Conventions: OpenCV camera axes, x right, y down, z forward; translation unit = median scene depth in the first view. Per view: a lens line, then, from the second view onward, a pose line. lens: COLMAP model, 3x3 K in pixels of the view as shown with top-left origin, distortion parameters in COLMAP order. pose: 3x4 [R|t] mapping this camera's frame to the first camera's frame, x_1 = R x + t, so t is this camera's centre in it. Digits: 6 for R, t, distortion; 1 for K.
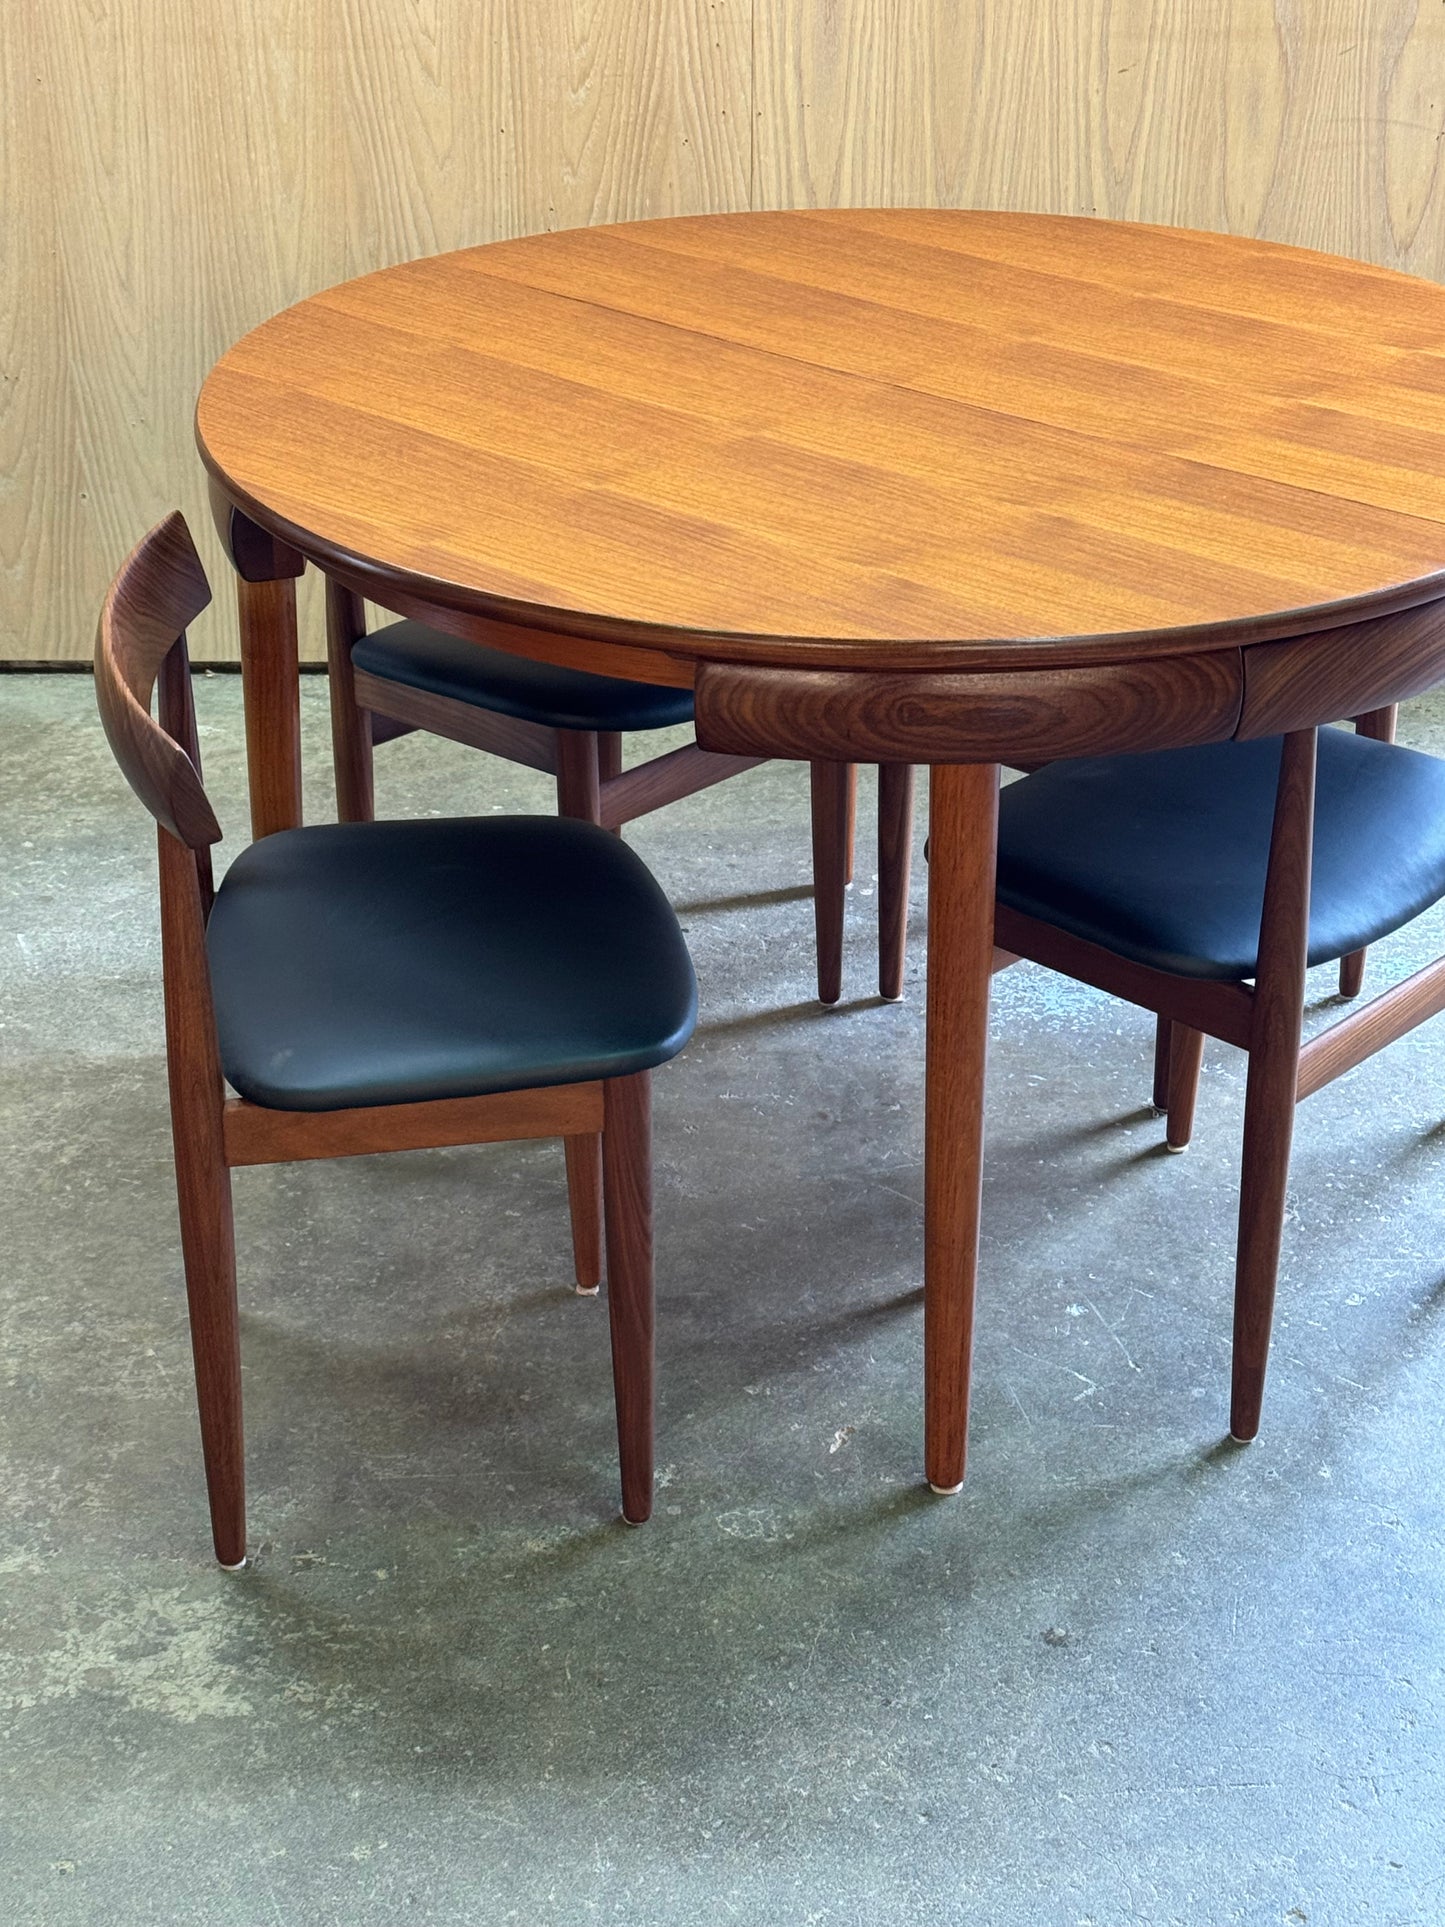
lens RADIAL K [[3251.0, 0, 746.1], [0, 3251.0, 990.3], [0, 0, 1]] dist [0.181331, -0.301083]
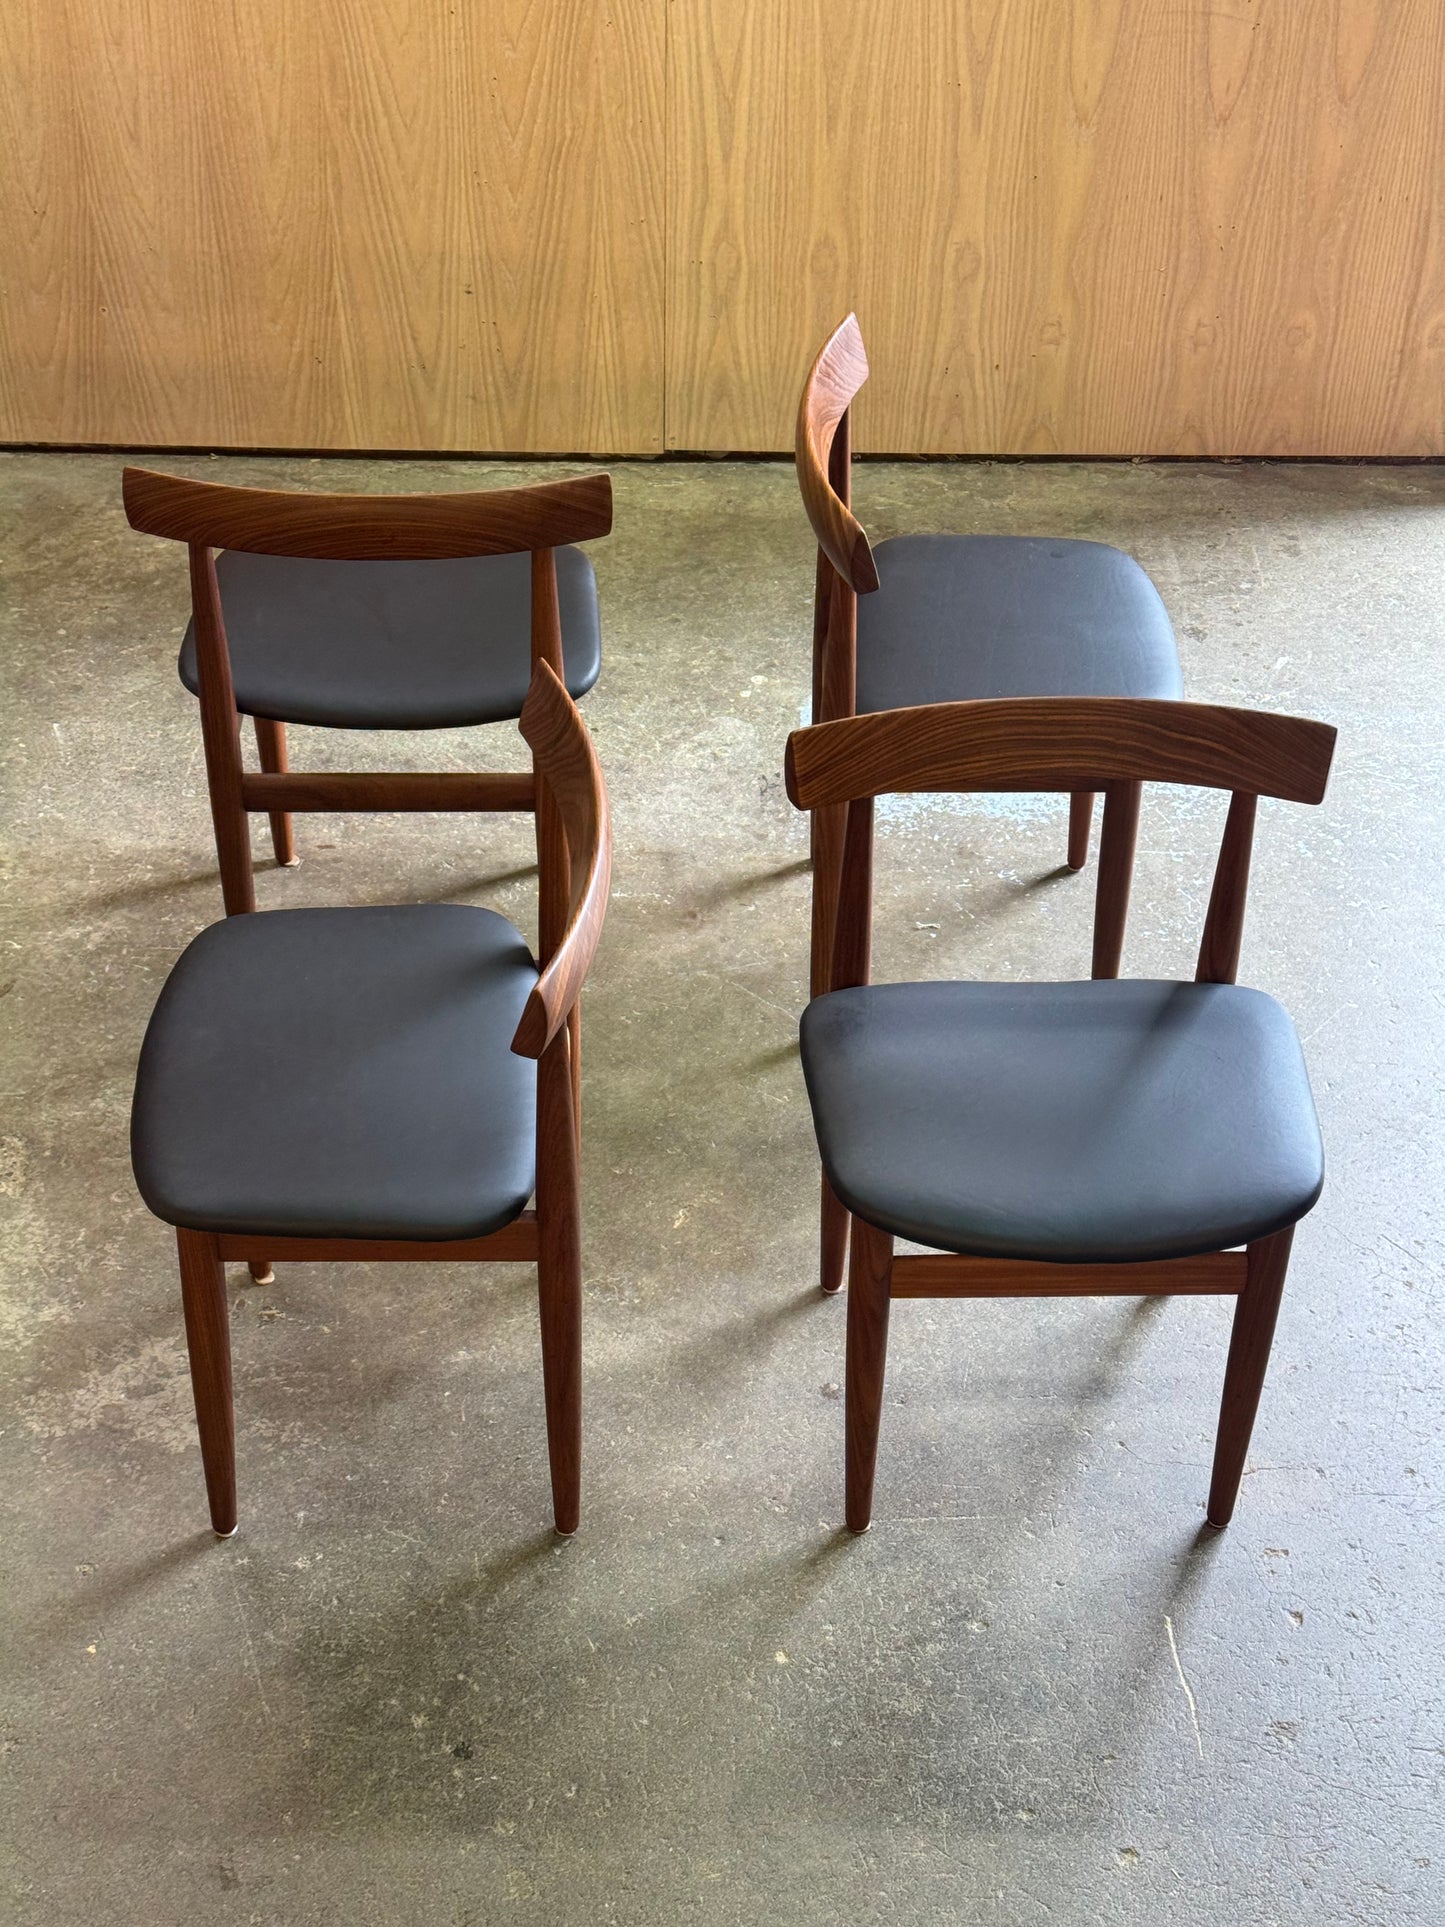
lens RADIAL K [[2878.5, 0, 716.5], [0, 2878.5, 959.6], [0, 0, 1]] dist [0.187645, -0.377044]
pose [[0.999788, 0.018183, -0.009623, 0.036255], [-0.016159, 0.983582, 0.179738, -0.120132], [0.012733, -0.179544, 0.983667, -0.082047]]
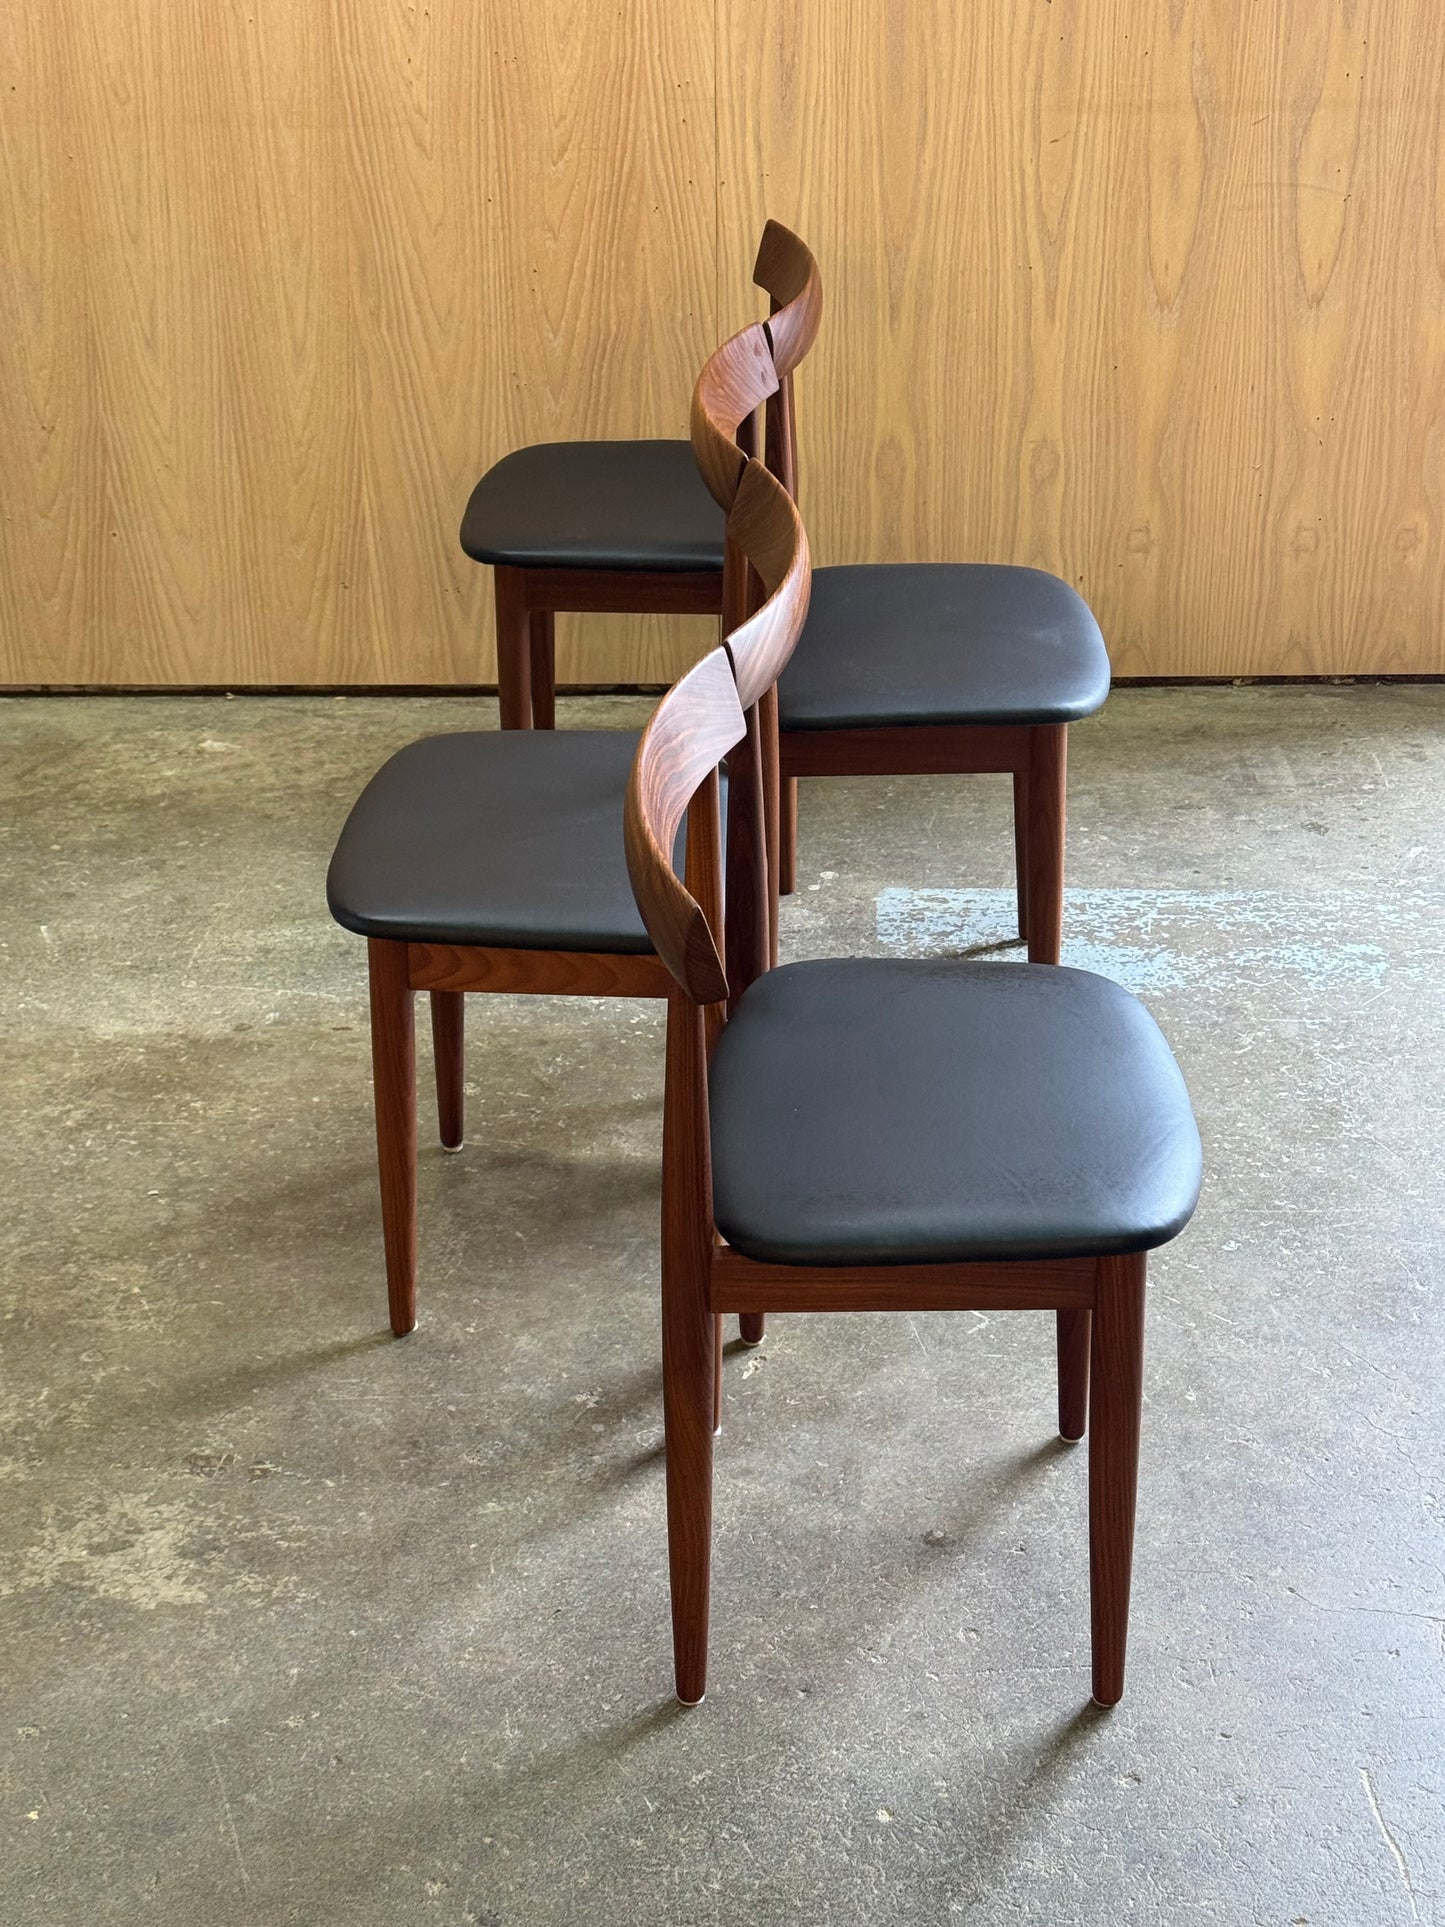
lens RADIAL K [[3066.4, 0, 726.8], [0, 3066.4, 973.7], [0, 0, 1]] dist [0.180293, -0.300047]
pose [[0.999592, -0.000963, -0.028535, 0.035052], [0.000449, 0.999838, -0.018013, 0.016438], [0.028548, 0.017993, 0.999430, -0.030255]]
